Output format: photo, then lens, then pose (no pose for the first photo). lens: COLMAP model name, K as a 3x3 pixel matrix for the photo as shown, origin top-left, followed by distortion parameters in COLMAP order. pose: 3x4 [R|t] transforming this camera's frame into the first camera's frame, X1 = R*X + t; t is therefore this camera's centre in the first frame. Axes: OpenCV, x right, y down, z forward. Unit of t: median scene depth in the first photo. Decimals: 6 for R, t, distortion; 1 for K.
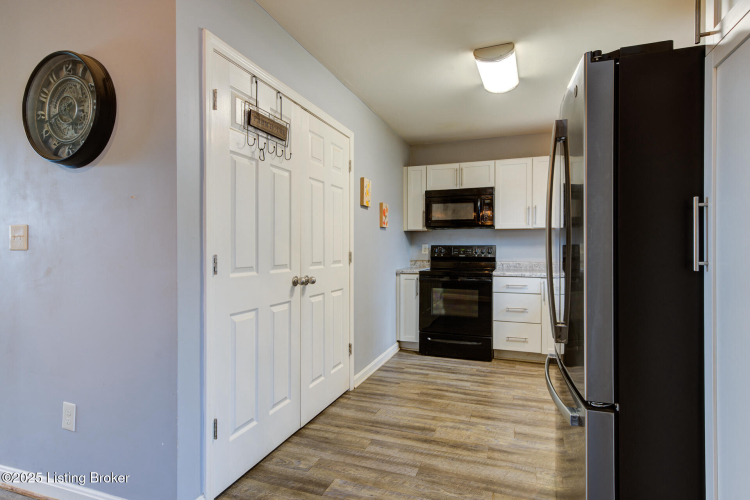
lens RADIAL K [[404.4, 0, 373.8], [0, 404.4, 249.0], [0, 0, 1]] dist [0.000321, -0.000167]
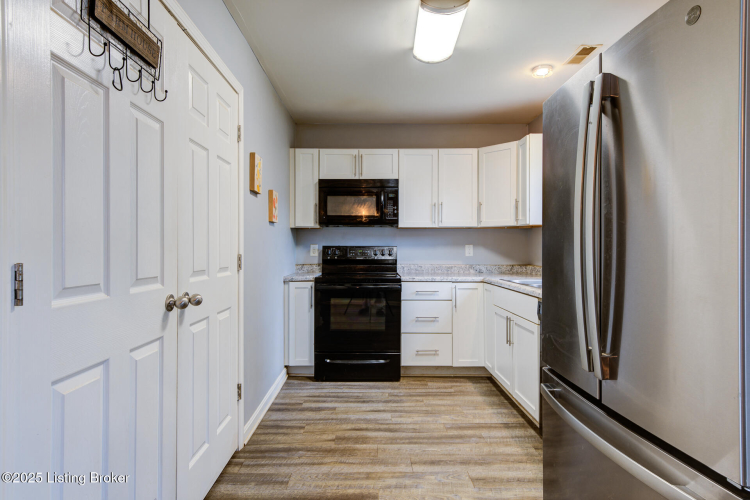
lens RADIAL K [[423.6, 0, 376.0], [0, 423.6, 249.2], [0, 0, 1]] dist [0.011260, 0.000053]
pose [[0.933171, -0.000118, 0.359432, -0.105642], [0.000950, 0.999997, -0.002138, -0.000517], [-0.359430, 0.002336, 0.933169, 0.225346]]
